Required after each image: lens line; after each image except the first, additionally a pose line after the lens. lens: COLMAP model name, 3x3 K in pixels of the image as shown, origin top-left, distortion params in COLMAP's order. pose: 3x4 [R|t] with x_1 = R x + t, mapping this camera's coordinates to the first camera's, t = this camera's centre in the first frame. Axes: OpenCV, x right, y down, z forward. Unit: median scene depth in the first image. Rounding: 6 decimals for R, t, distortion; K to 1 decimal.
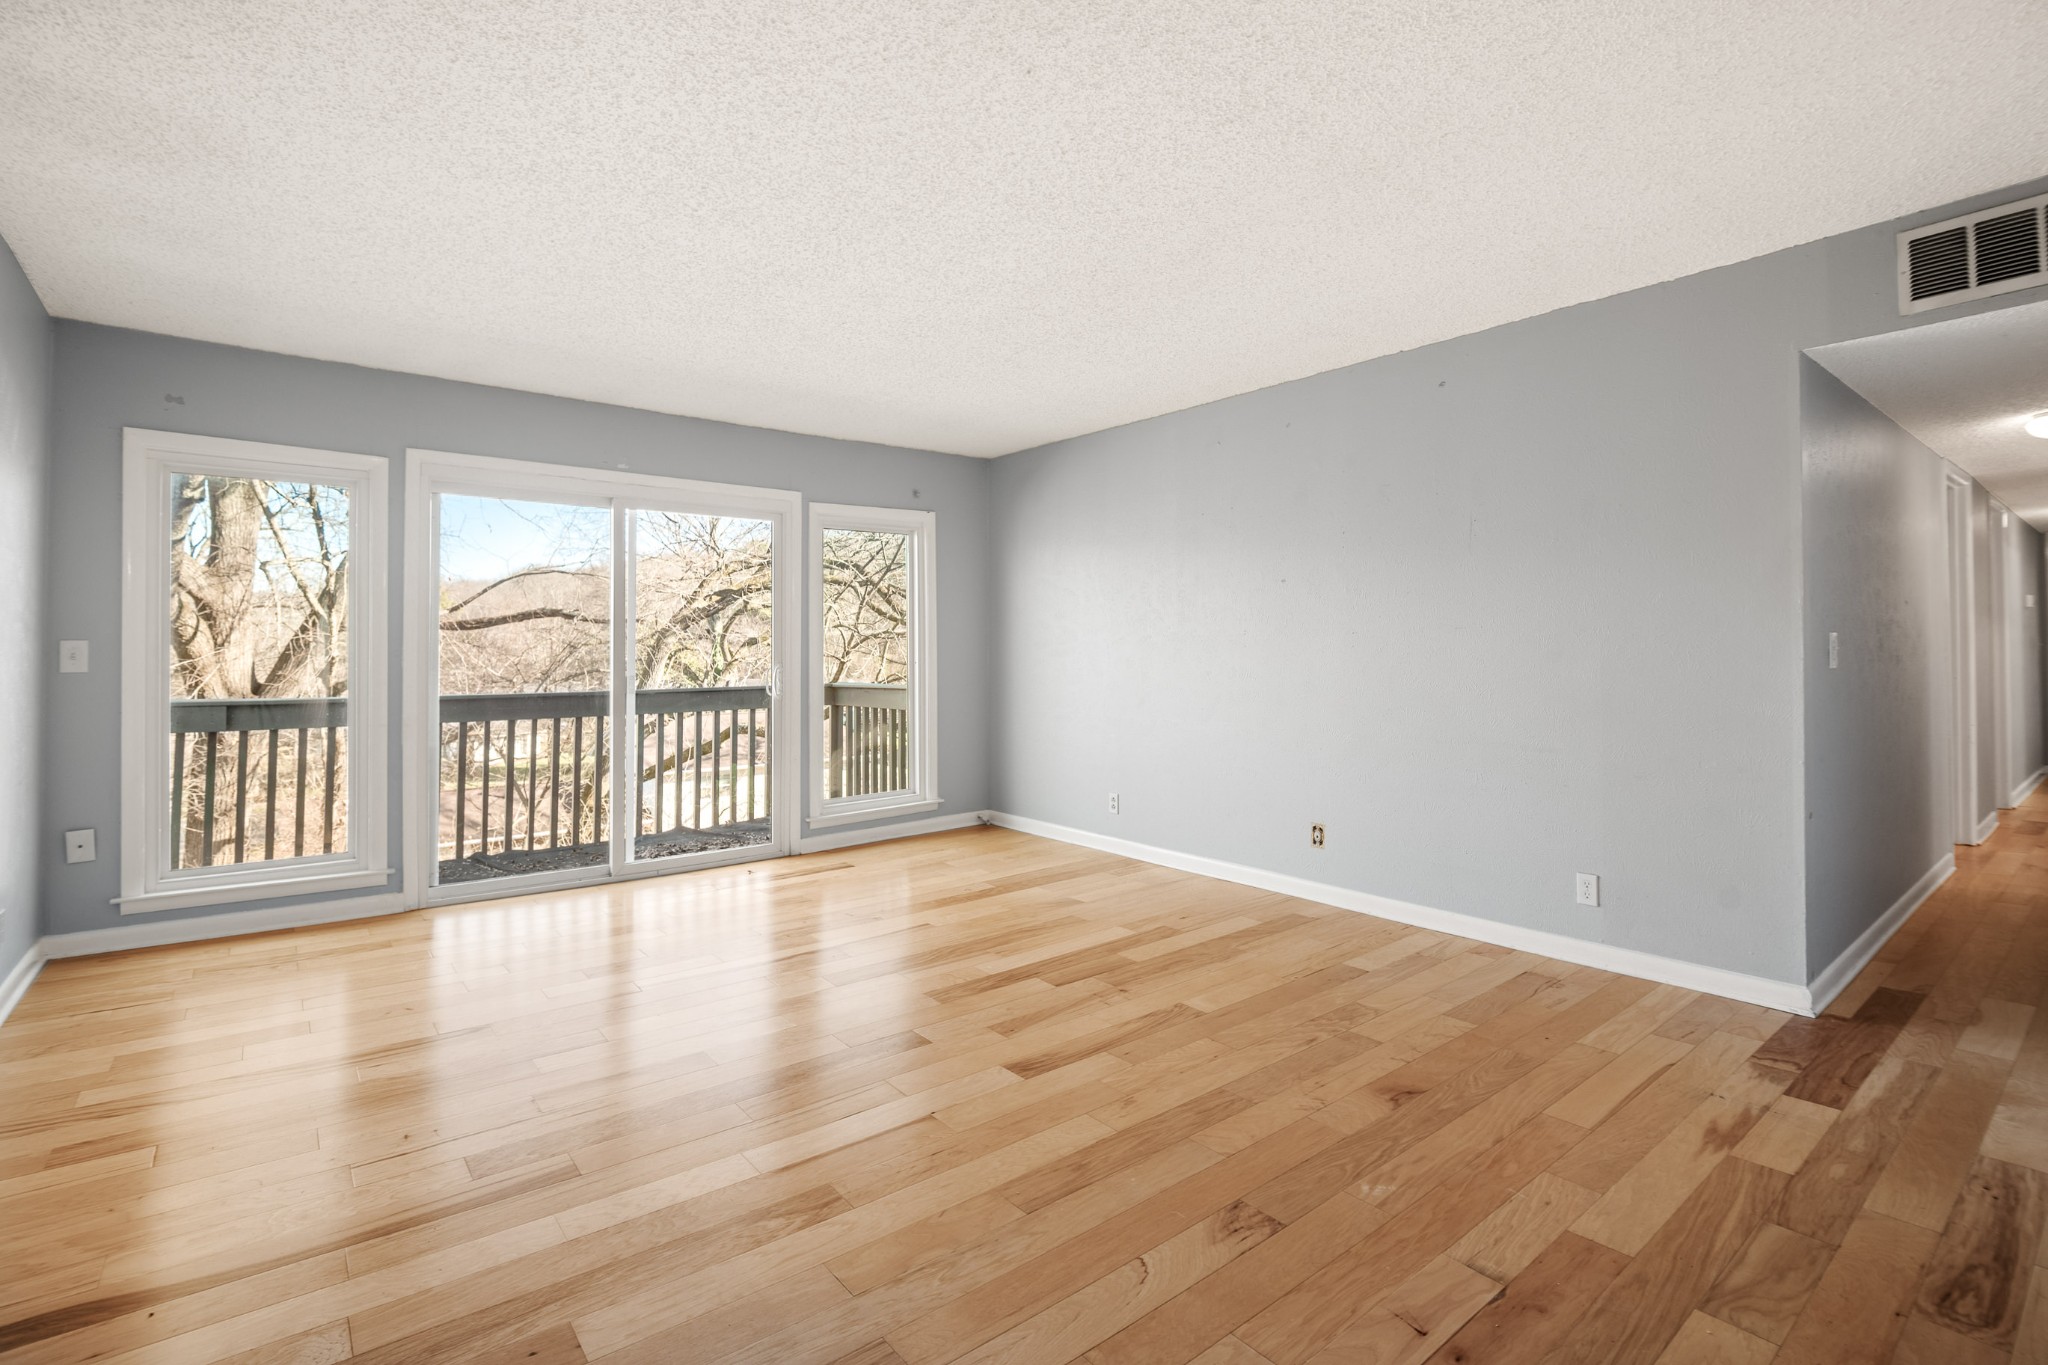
lens RADIAL K [[920.9, 0, 965.7], [0, 920.9, 630.6], [0, 0, 1]] dist [-0.002923, -0.002997]
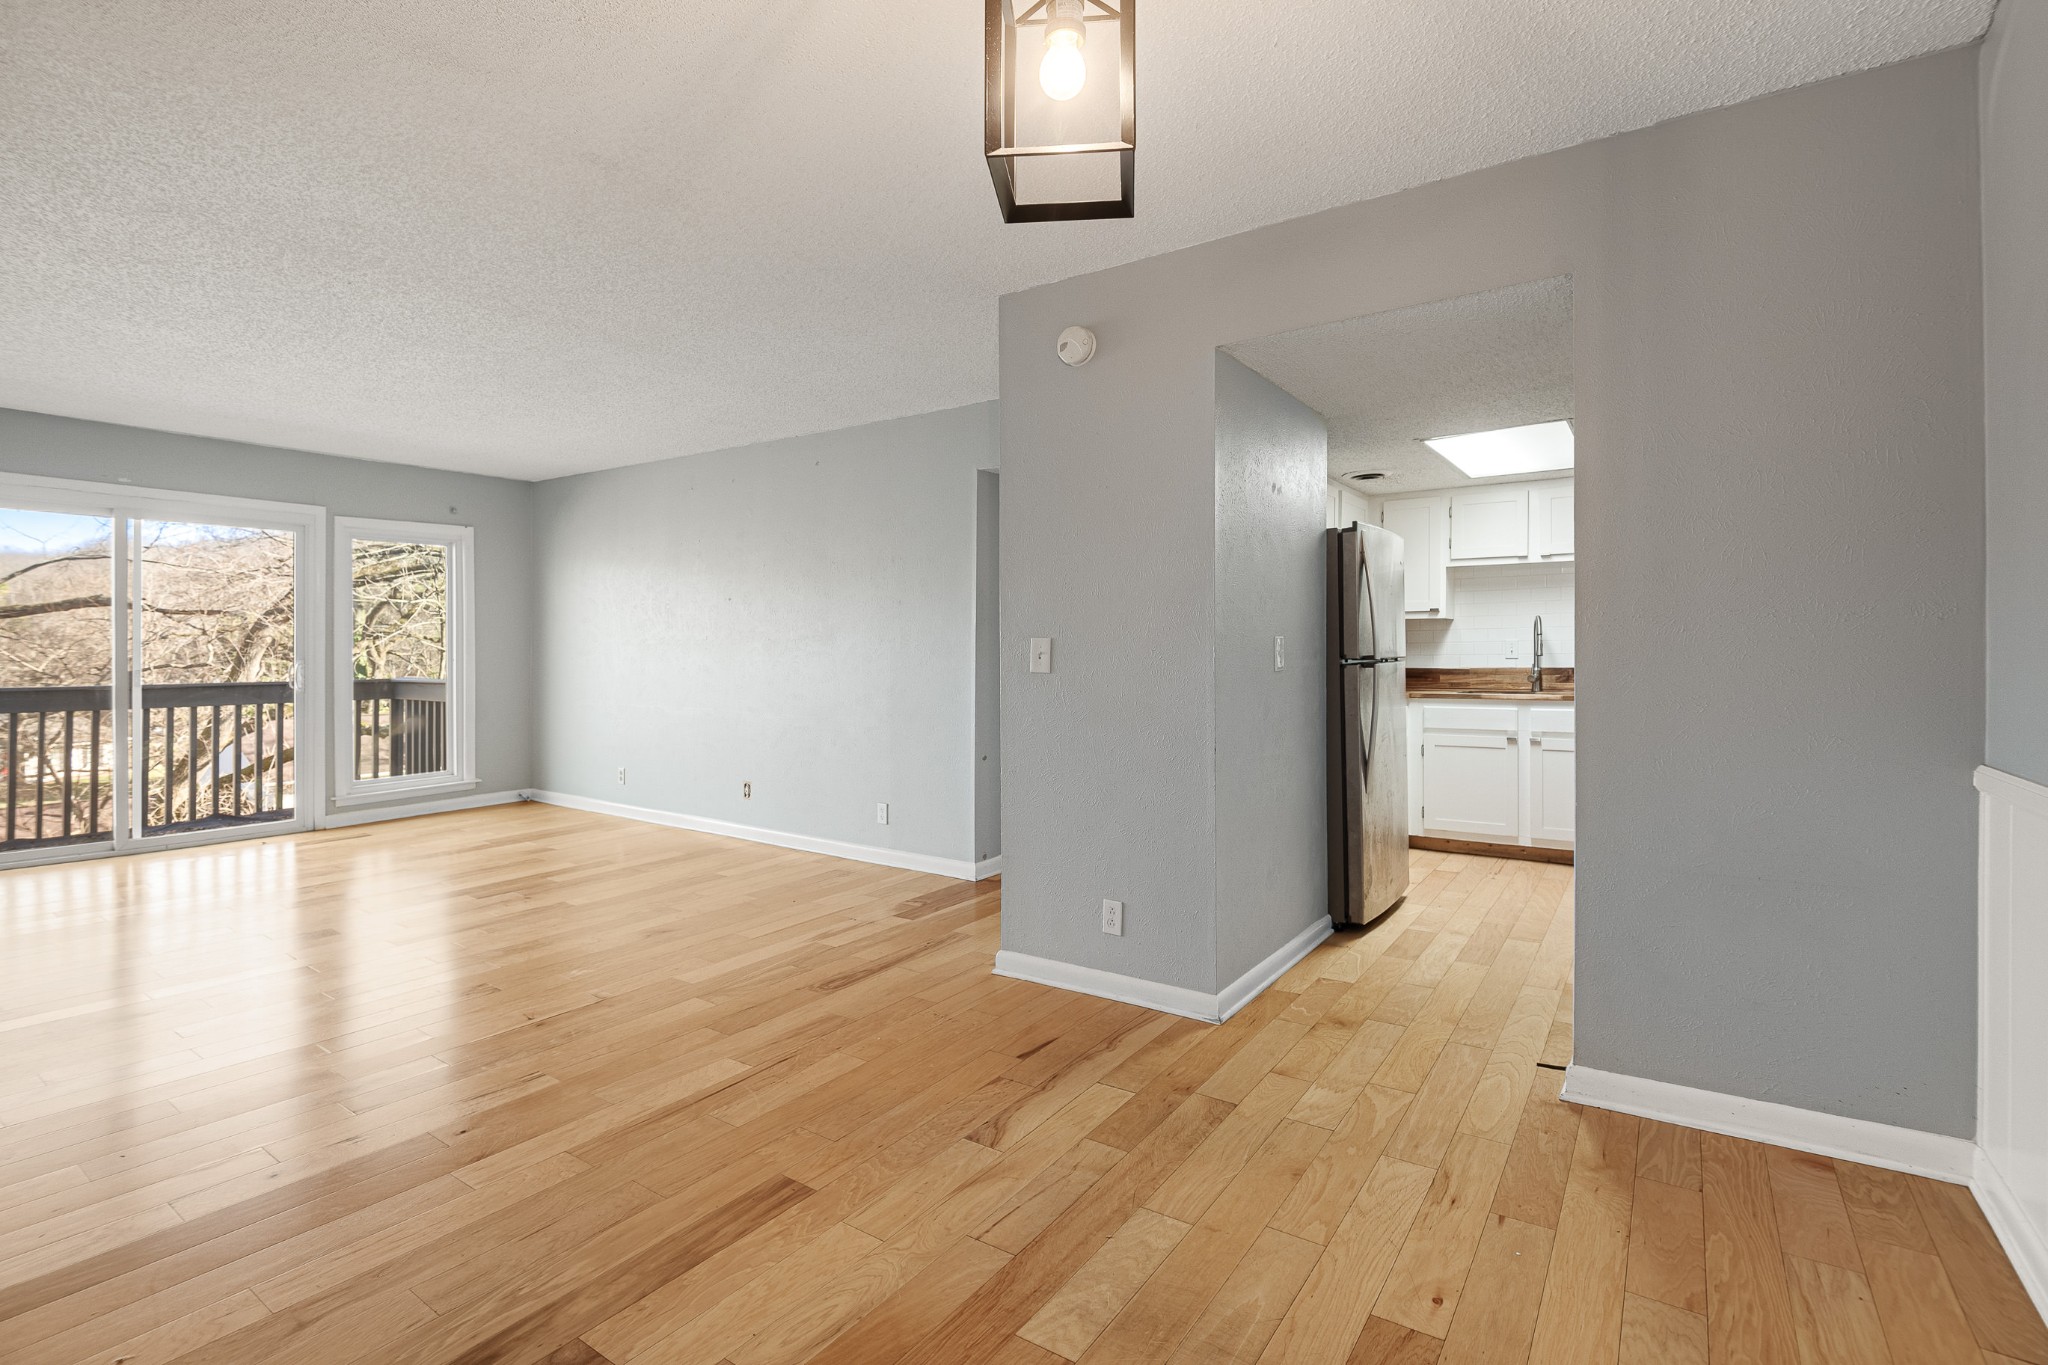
lens RADIAL K [[934.4, 0, 960.9], [0, 934.4, 651.2], [0, 0, 1]] dist [-0.011700, -0.000672]
pose [[0.955254, 0.006455, 0.295716, 0.429918], [-0.014335, 0.999597, 0.024489, -0.026298], [-0.295439, -0.027632, 0.954962, -0.591954]]
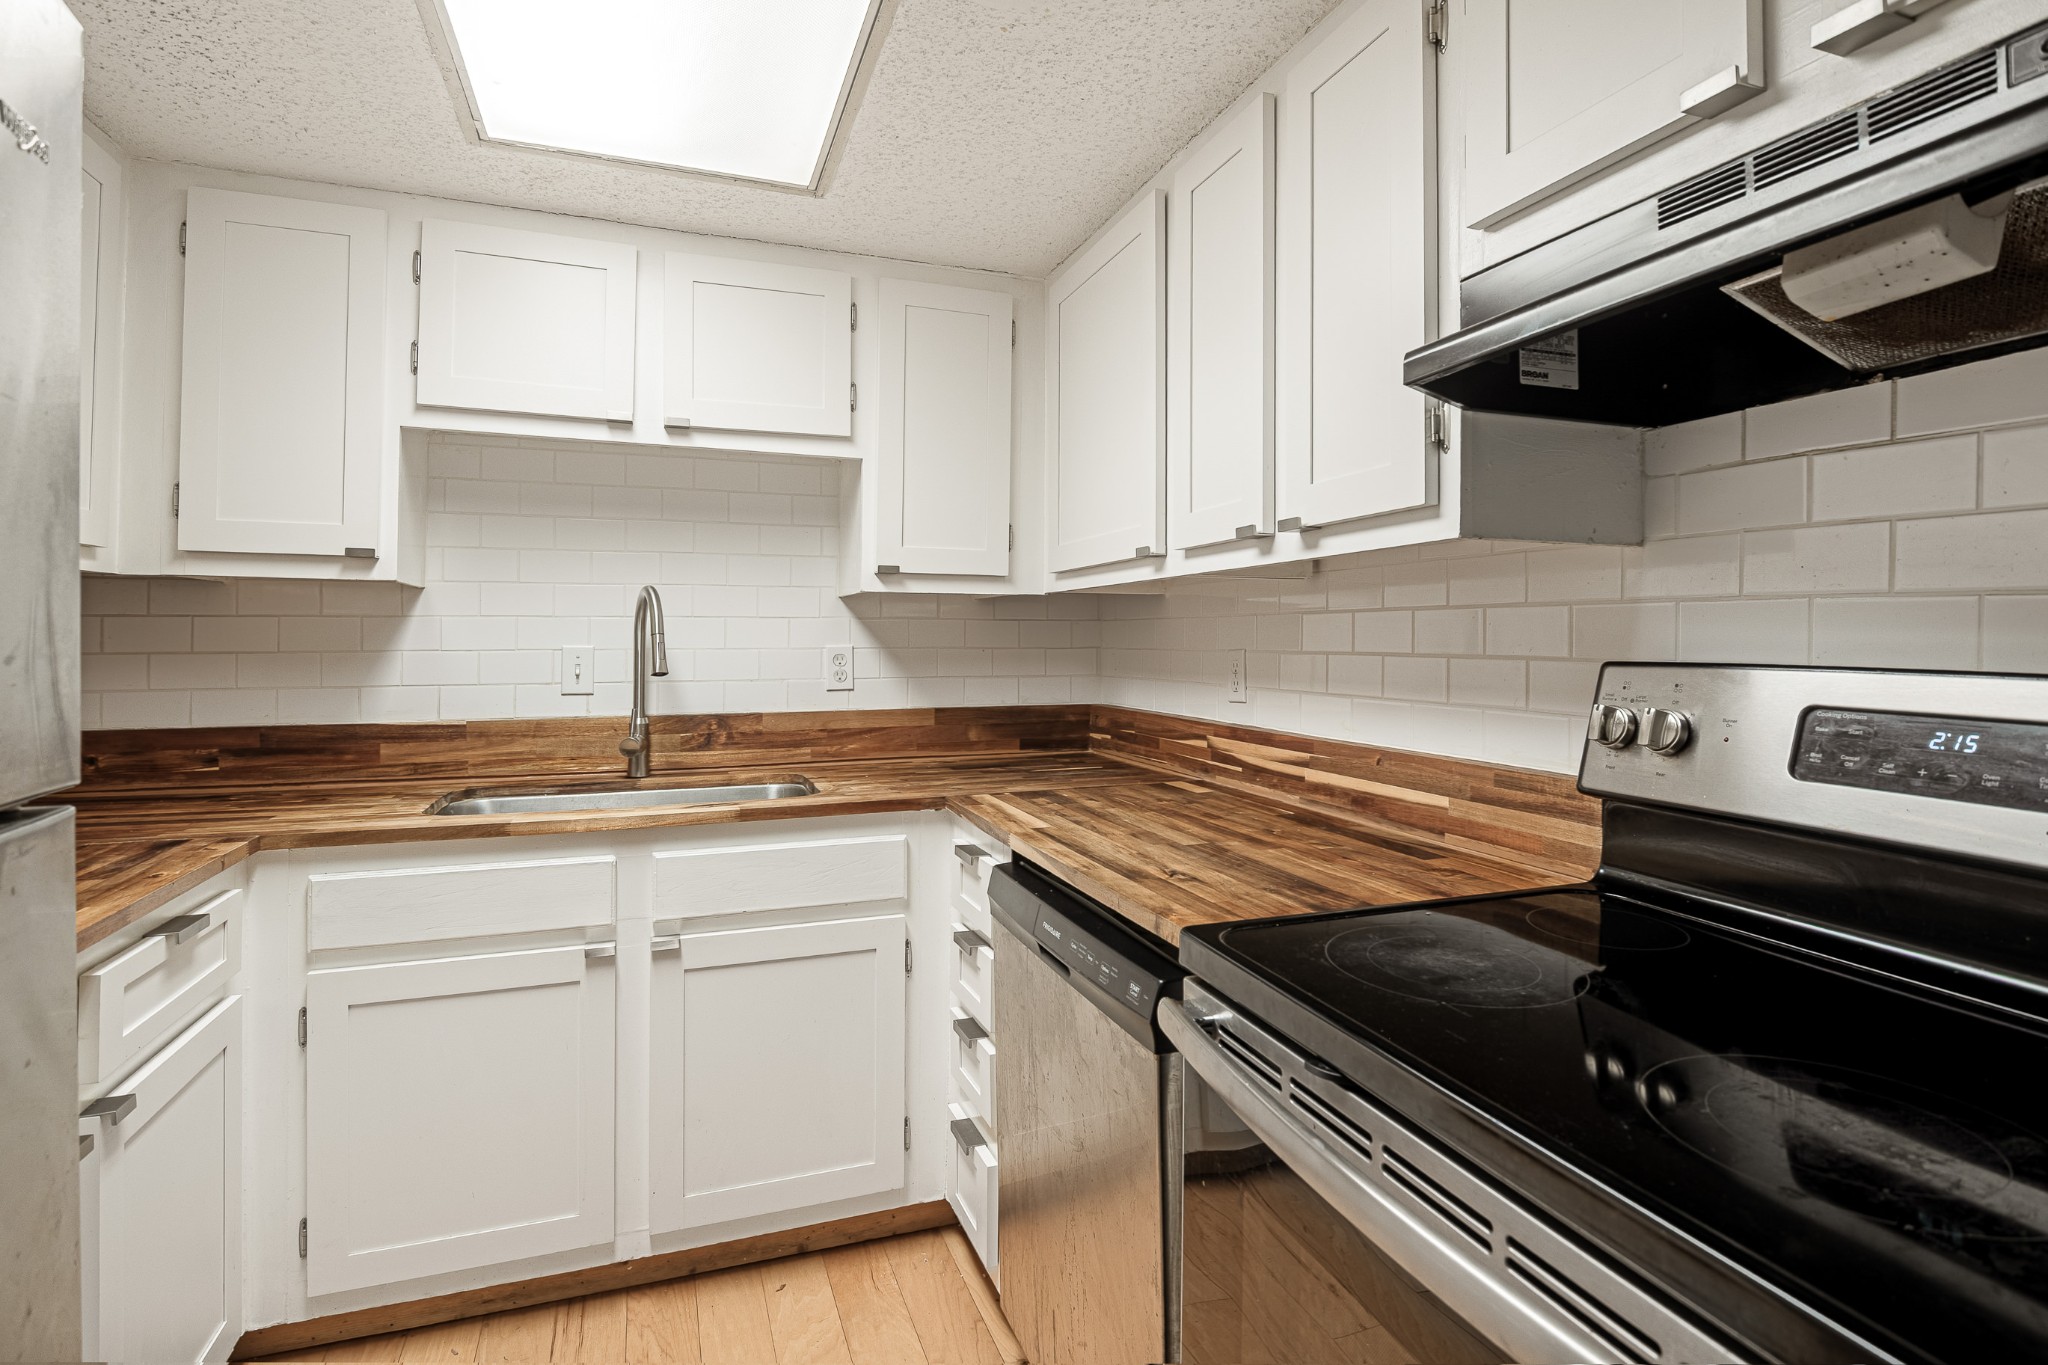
lens RADIAL K [[1093.2, 0, 1093.5], [0, 1093.2, 633.4], [0, 0, 1]] dist [0.004865, -0.012854]
pose [[0.236533, 0.018978, 0.971438, 1.449419], [-0.035208, 0.999320, -0.010950, -0.035469], [-0.970985, -0.031613, 0.237040, 0.416582]]
